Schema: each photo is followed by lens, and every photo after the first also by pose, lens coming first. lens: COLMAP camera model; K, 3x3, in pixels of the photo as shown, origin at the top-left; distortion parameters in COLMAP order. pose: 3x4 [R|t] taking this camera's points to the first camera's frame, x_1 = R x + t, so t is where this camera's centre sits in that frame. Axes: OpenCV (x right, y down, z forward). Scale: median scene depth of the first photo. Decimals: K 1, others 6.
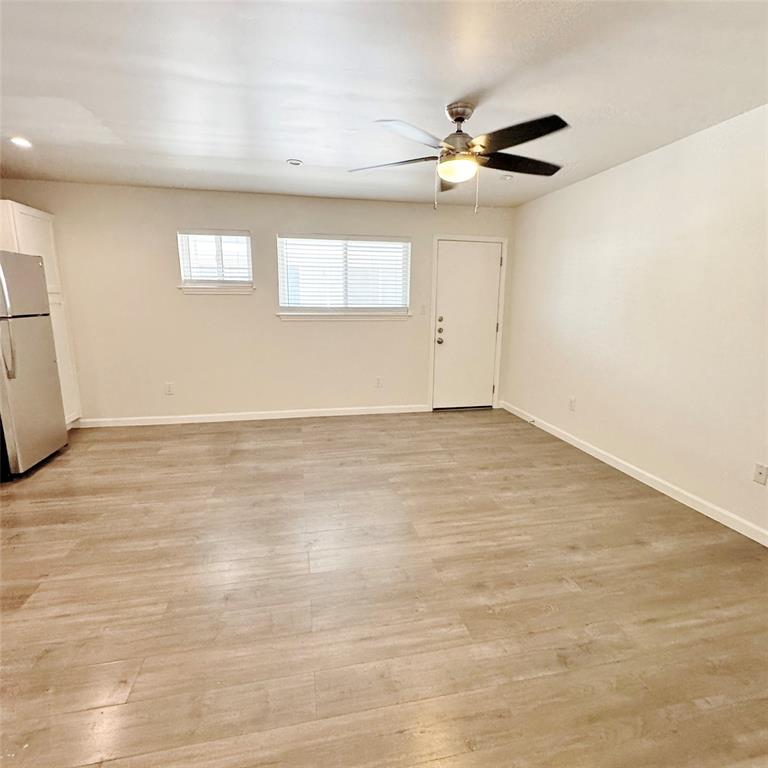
lens RADIAL K [[424.6, 0, 380.0], [0, 424.6, 384.2], [0, 0, 1]] dist [-0.014532, 0.004101]
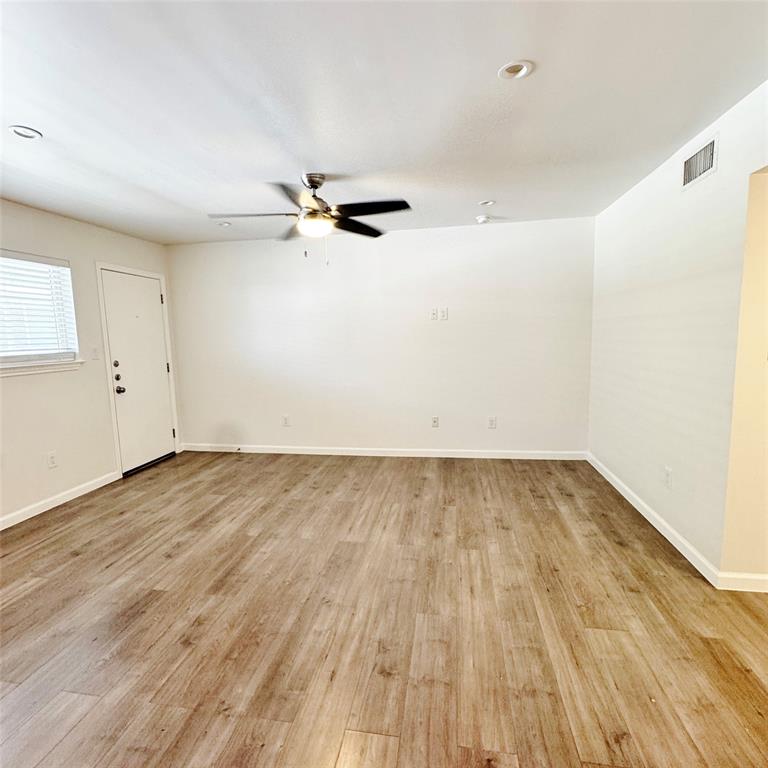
lens RADIAL K [[424.6, 0, 384.9], [0, 424.6, 383.0], [0, 0, 1]] dist [-0.014532, 0.004101]
pose [[0.348949, -0.129541, 0.928145, -0.616613], [0.213223, 0.975399, 0.055972, -0.072627], [-0.912563, 0.178370, 0.367986, 0.322610]]
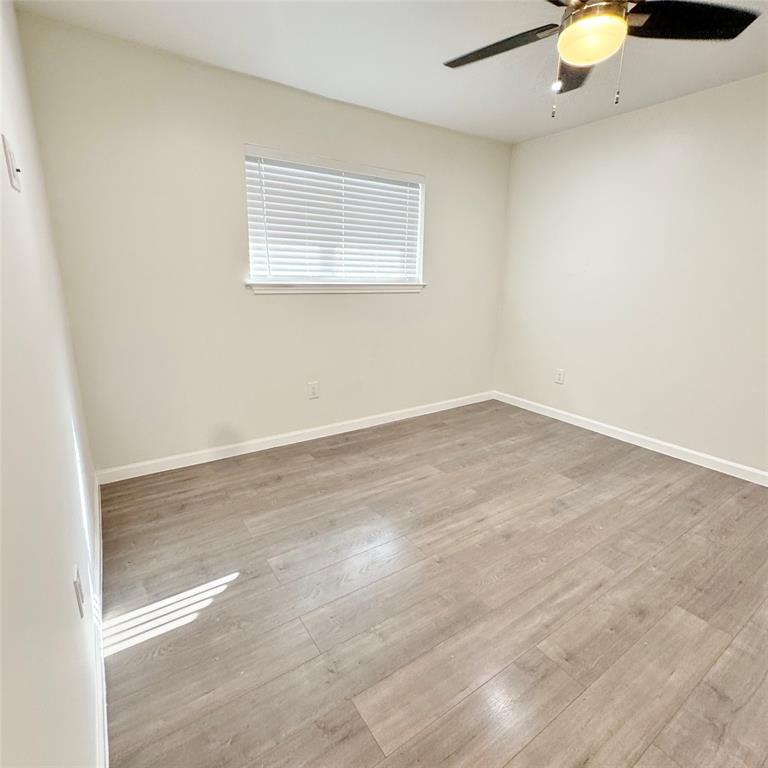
lens RADIAL K [[424.6, 0, 383.3], [0, 424.6, 379.2], [0, 0, 1]] dist [-0.014532, 0.004101]
pose [[-0.923108, 0.069274, -0.378250, -0.018987], [-0.097044, 0.909834, 0.403465, -0.177158], [0.372094, 0.409148, -0.833153, 0.934698]]
